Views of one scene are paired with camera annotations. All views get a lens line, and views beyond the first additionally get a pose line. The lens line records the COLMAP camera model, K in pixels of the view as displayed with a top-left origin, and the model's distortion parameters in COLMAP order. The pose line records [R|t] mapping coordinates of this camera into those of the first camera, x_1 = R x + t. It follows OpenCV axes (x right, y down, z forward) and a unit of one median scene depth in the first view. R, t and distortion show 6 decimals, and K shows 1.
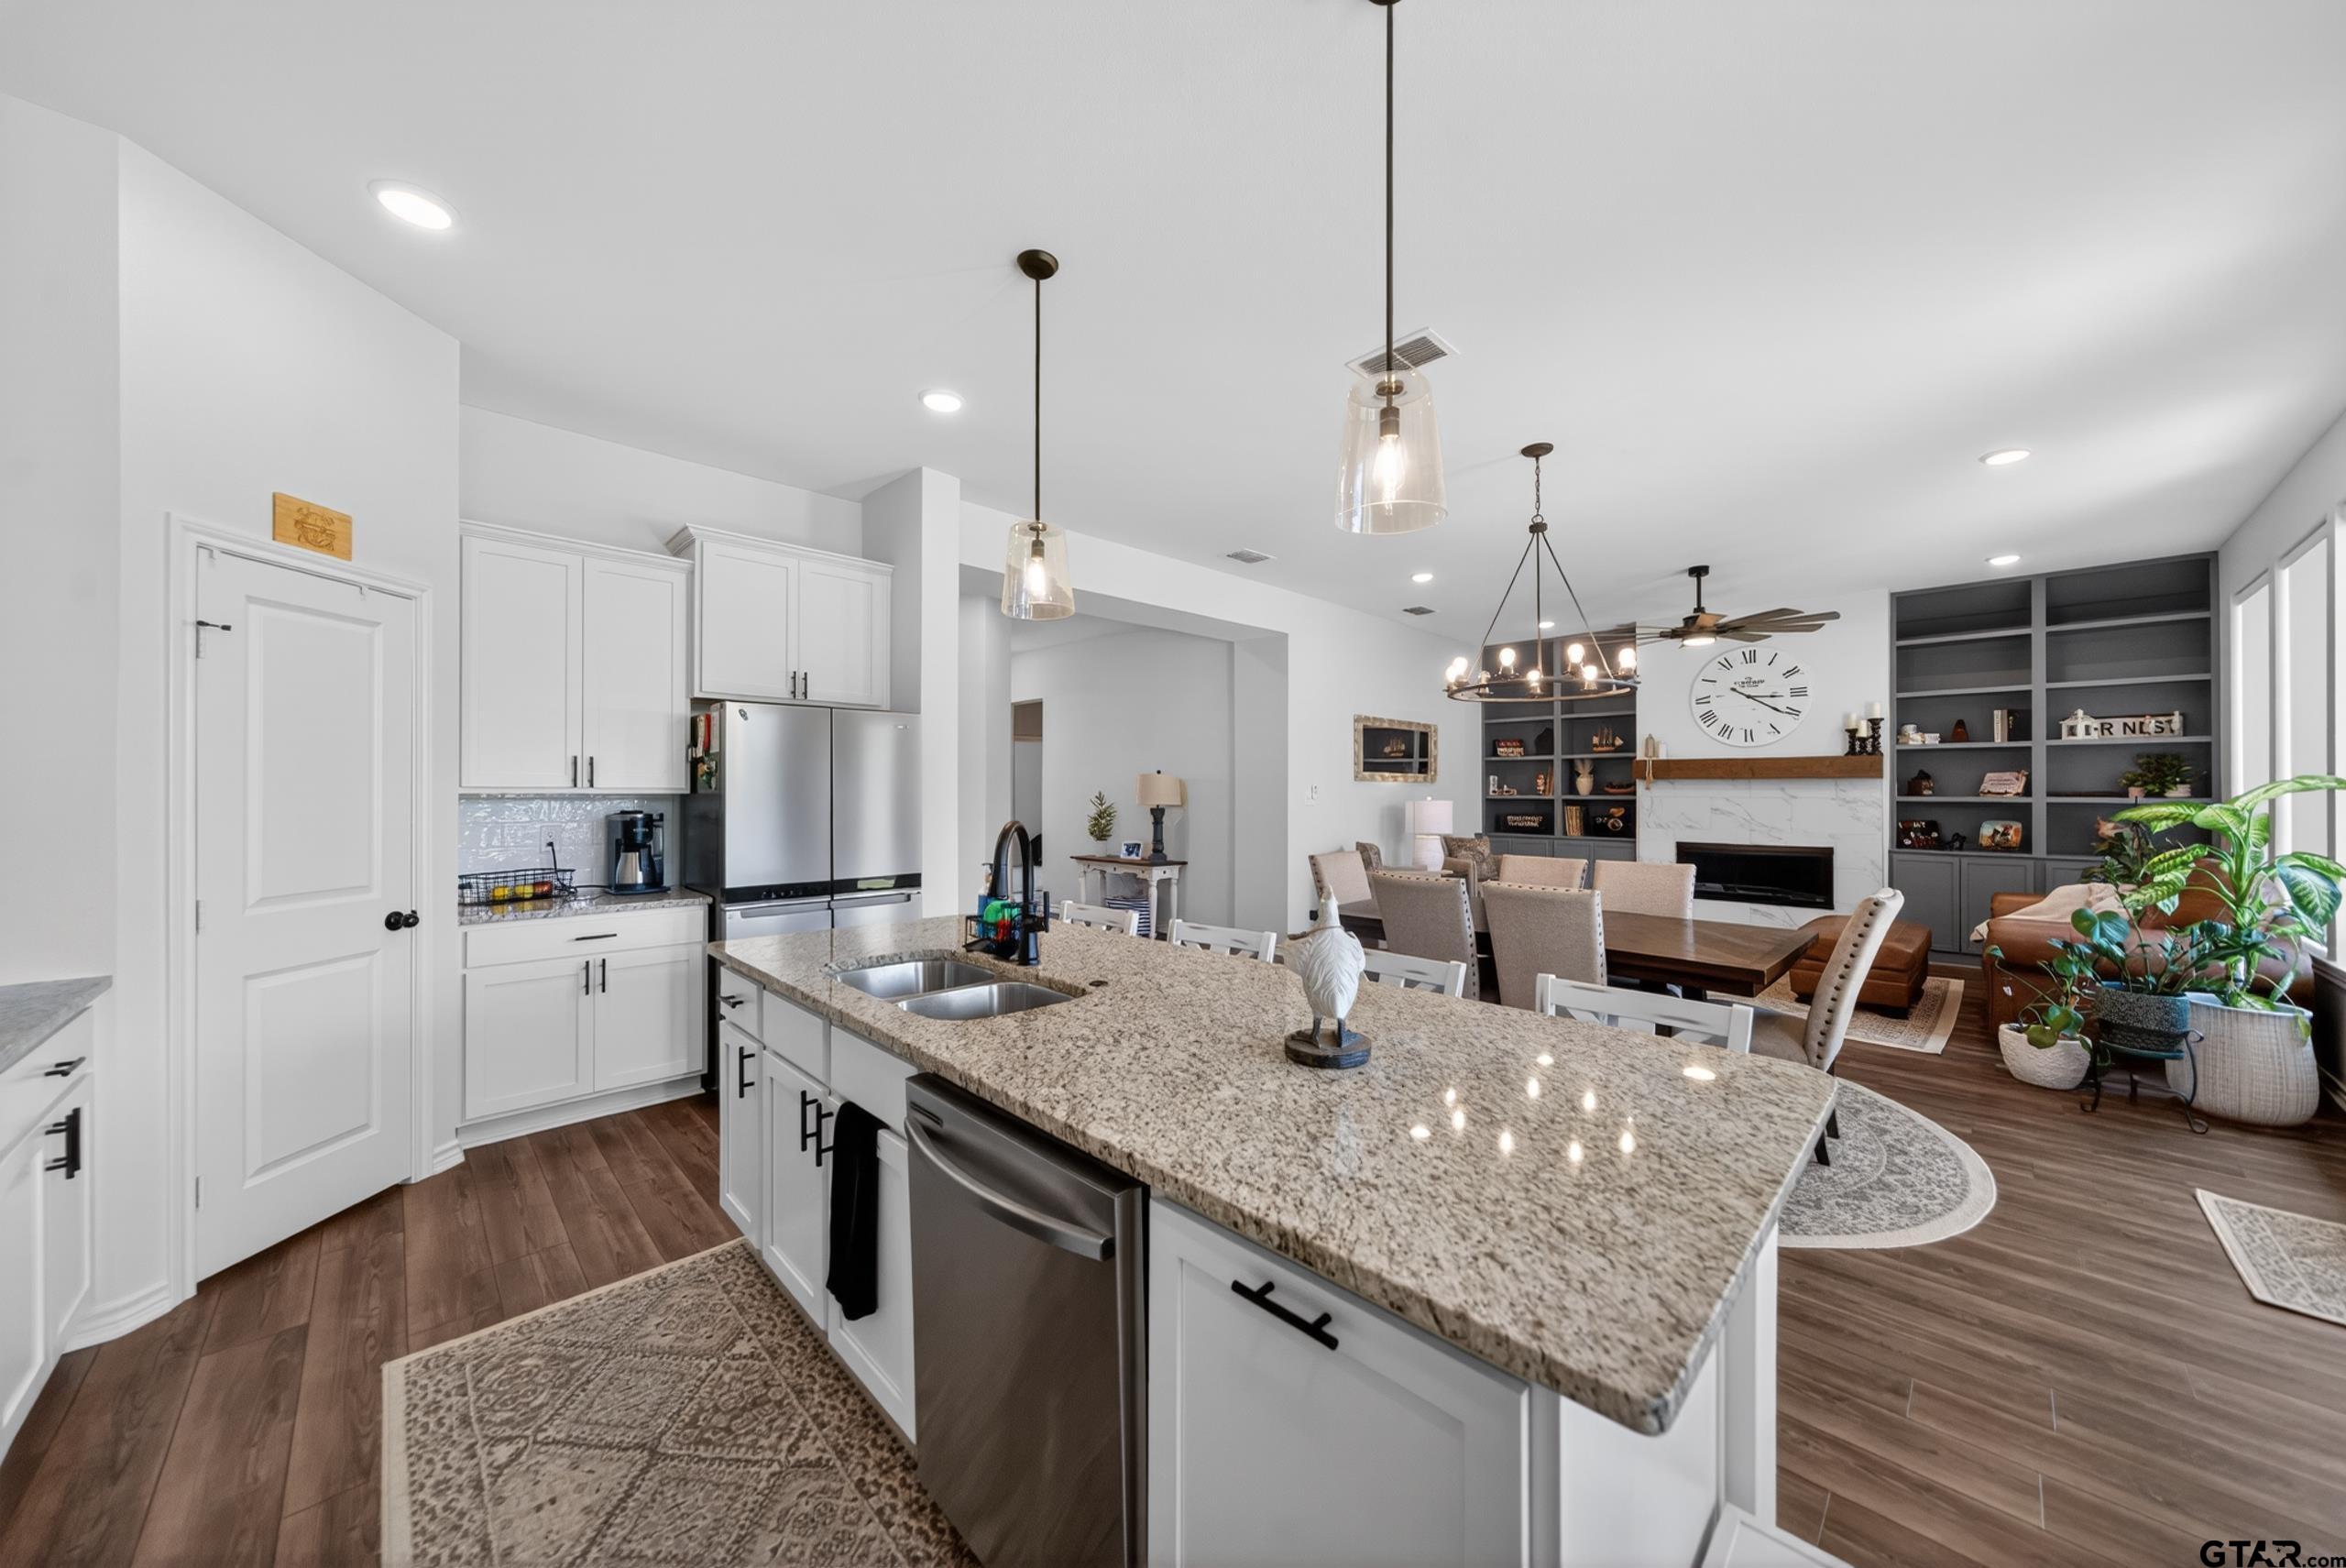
lens RADIAL K [[810.0, 0, 1173.0], [0, 810.0, 784.0], [0, 0, 1]] dist [-0.000571, 0.000079]
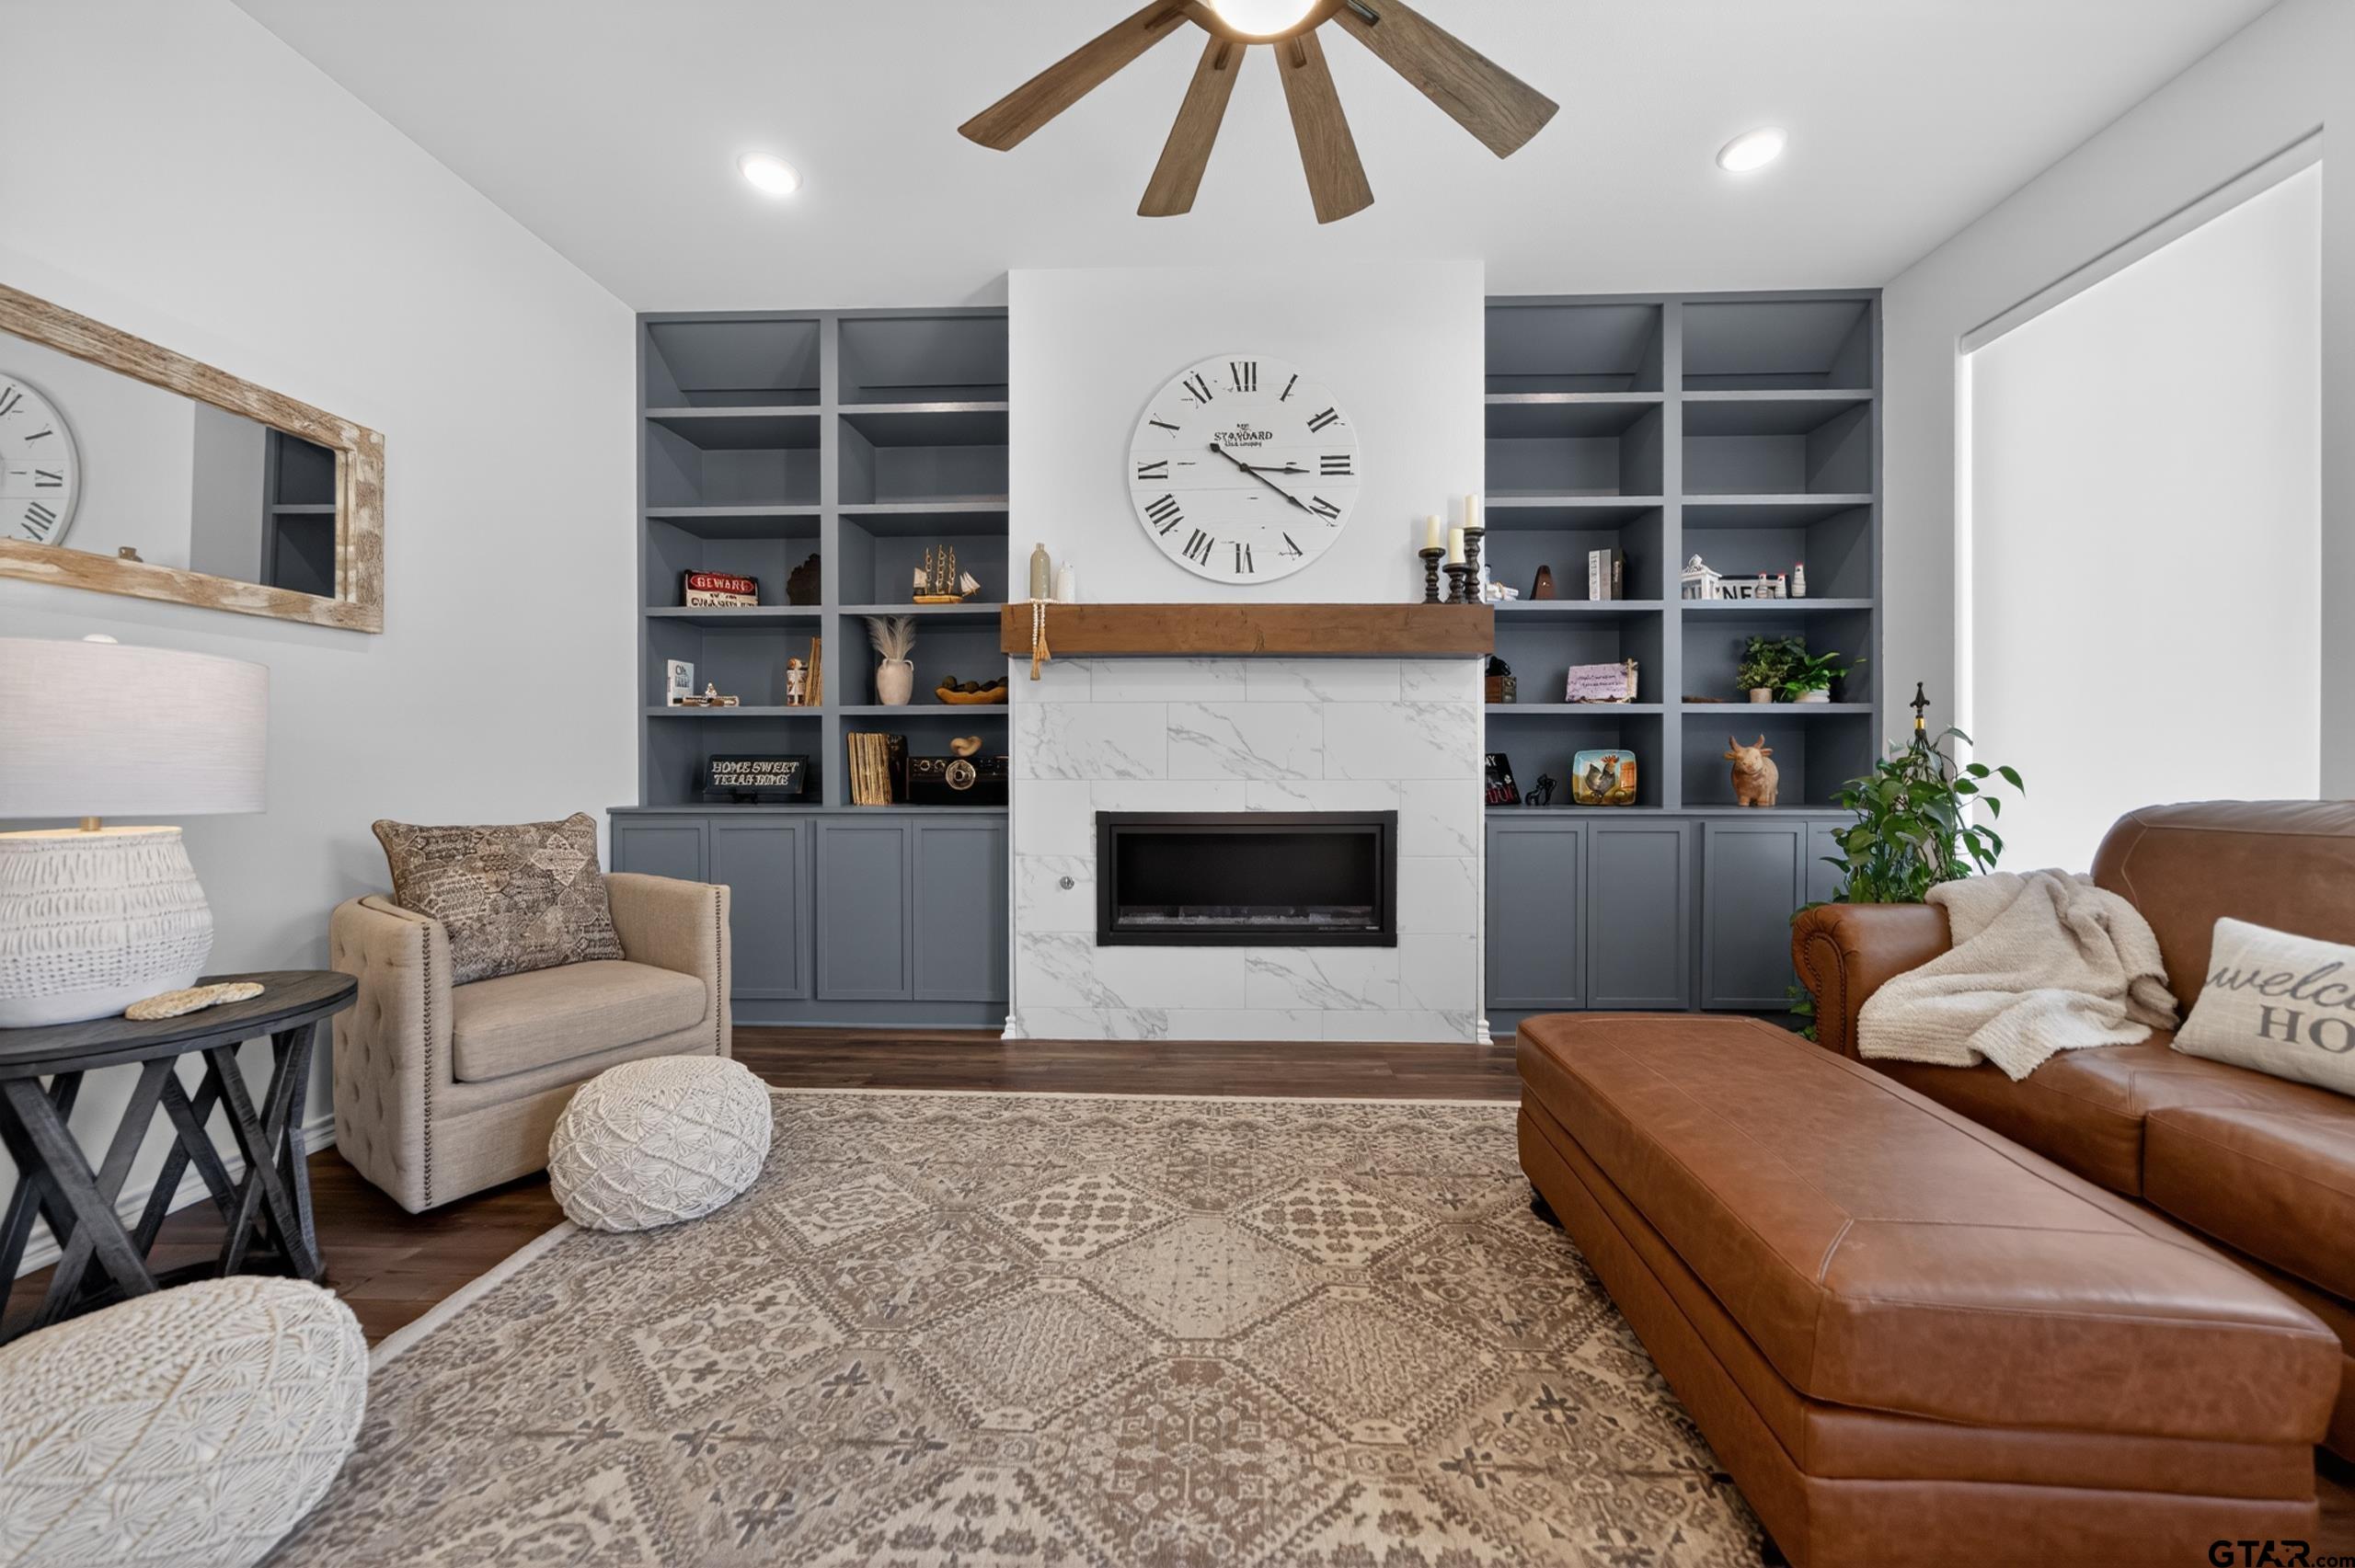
lens RADIAL K [[830.1, 0, 1190.4], [0, 830.1, 771.7], [0, 0, 1]] dist [-0.001362, 0.000102]
pose [[0.721219, -0.003192, 0.692699, 0.396335], [-0.005974, 0.999924, 0.010827, 0.050977], [-0.692681, -0.011947, 0.721145, 0.721872]]
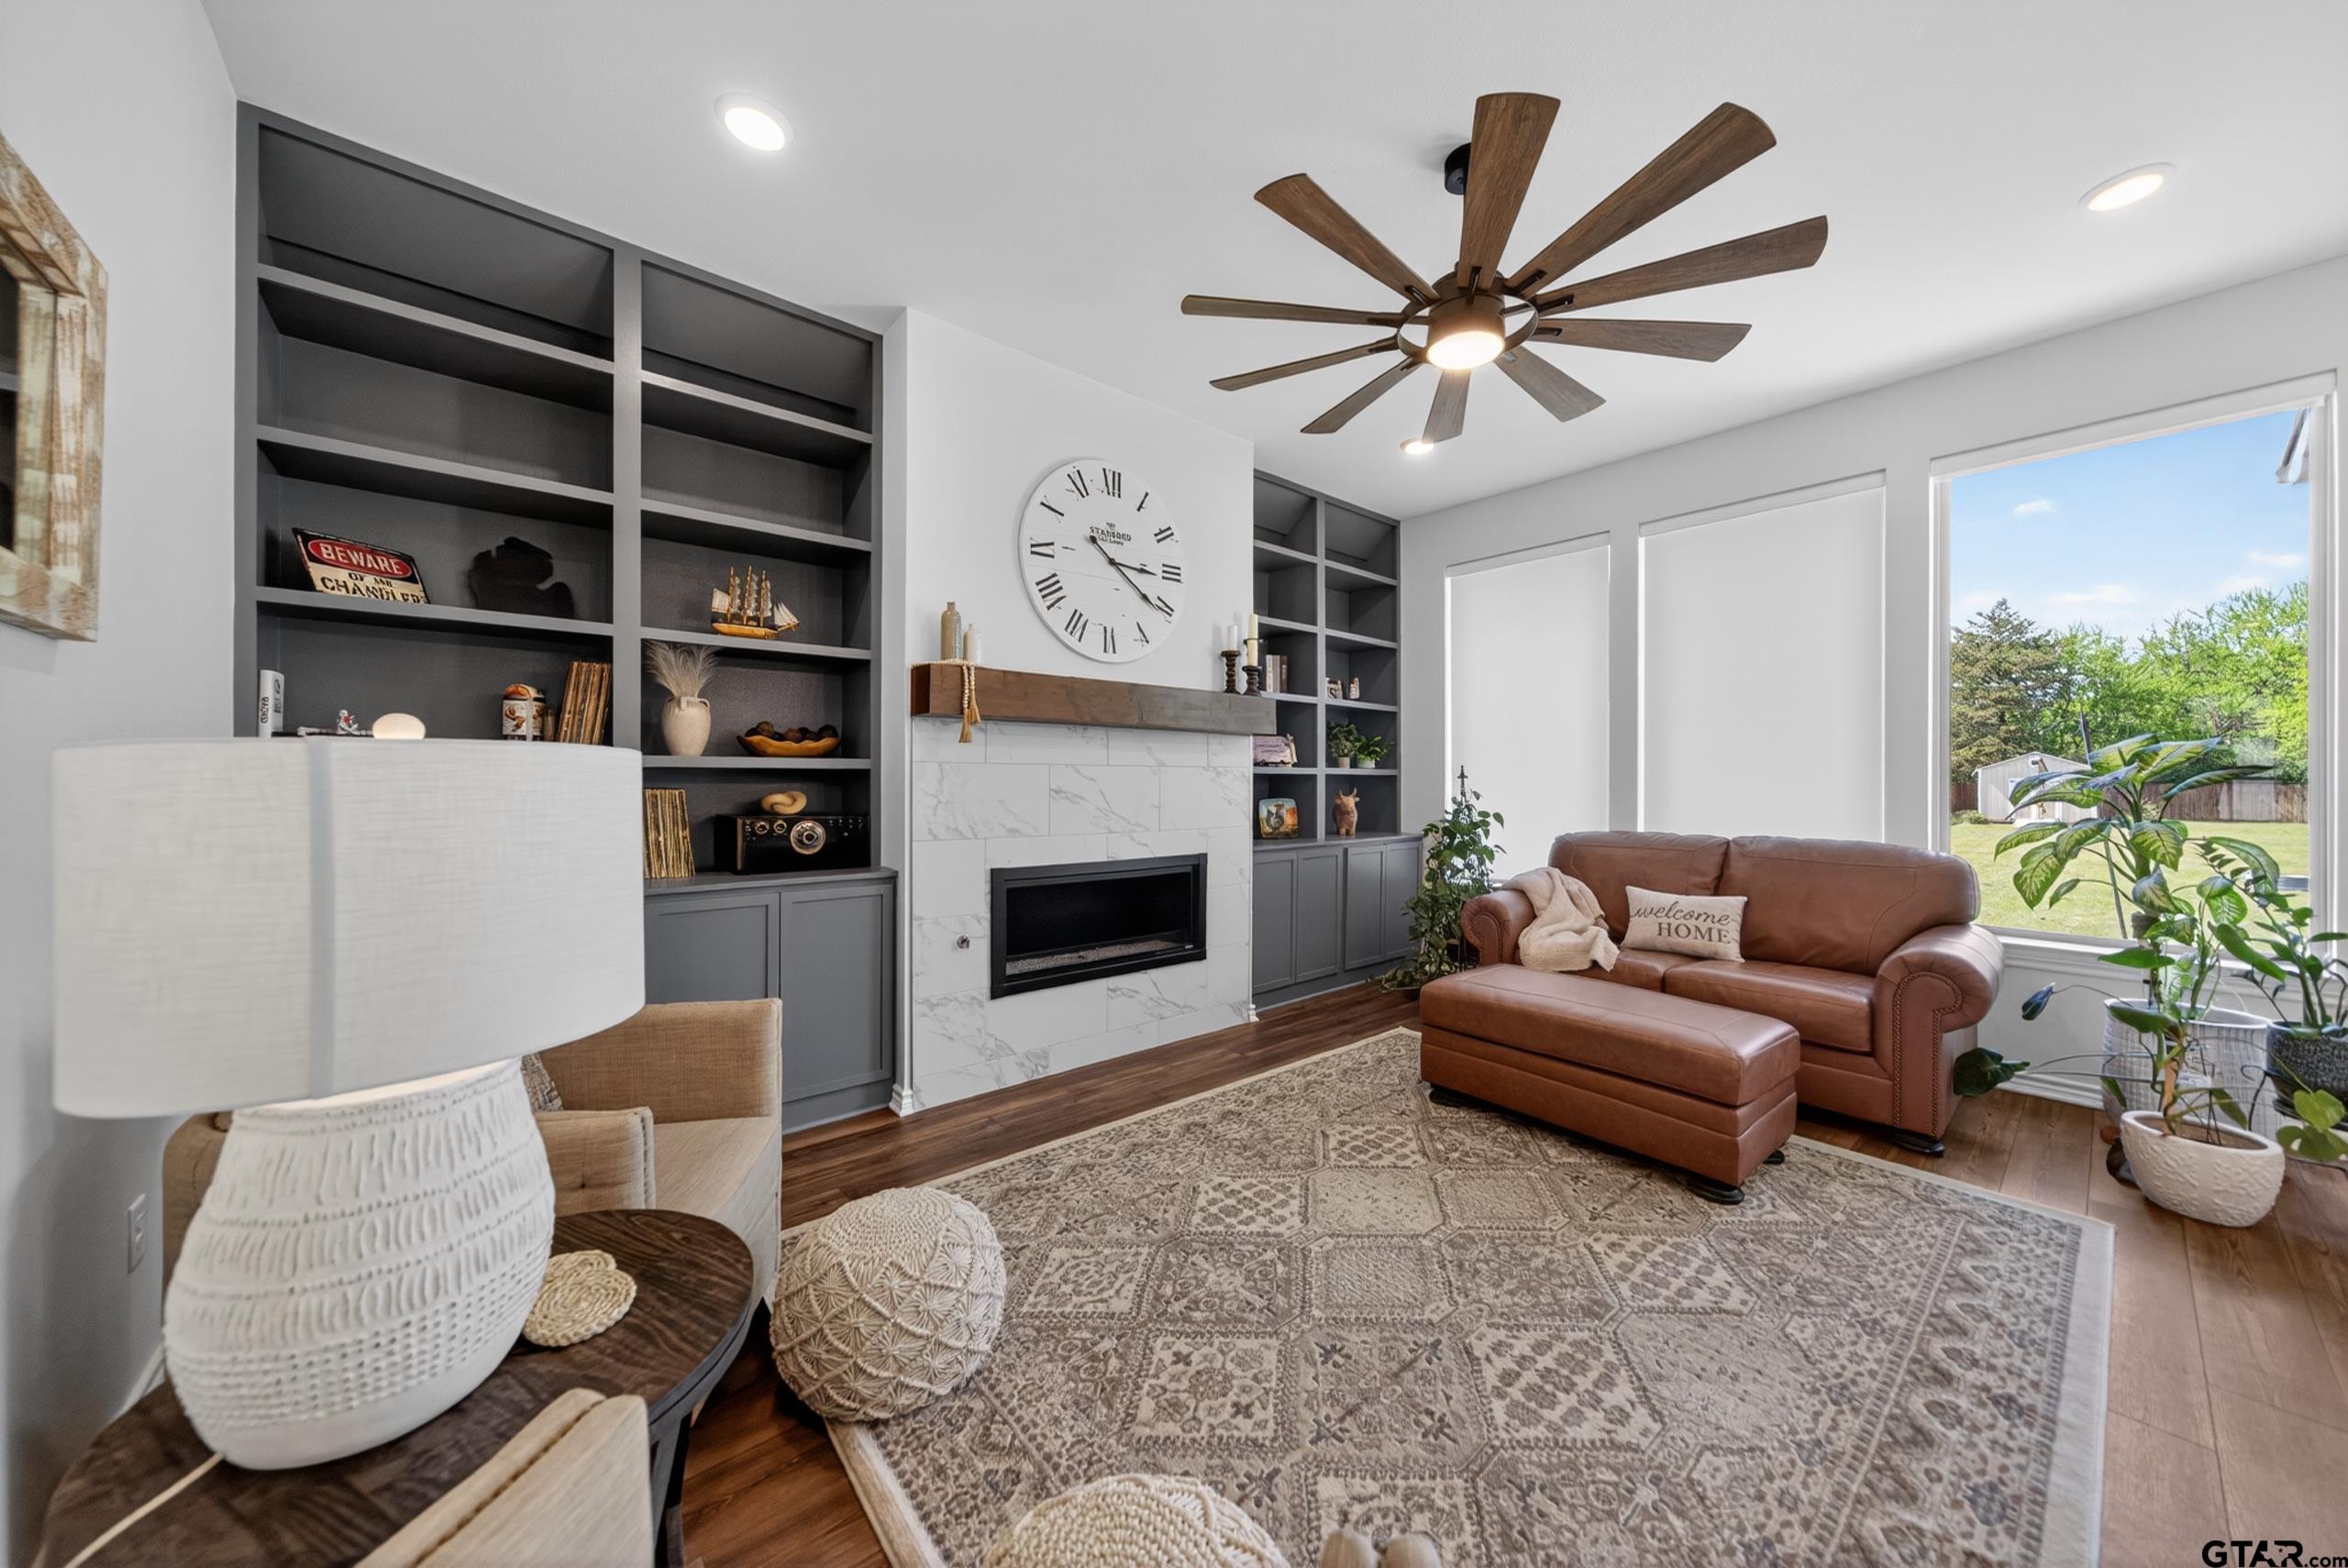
lens RADIAL K [[810.6, 0, 1174.0], [0, 810.6, 784.0], [0, 0, 1]] dist [-0.000571, 0.000079]
pose [[0.062038, -0.001705, 0.998072, 0.223438], [-0.008613, 0.999960, 0.002244, 0.027764], [-0.998037, -0.008736, 0.062021, 0.961040]]
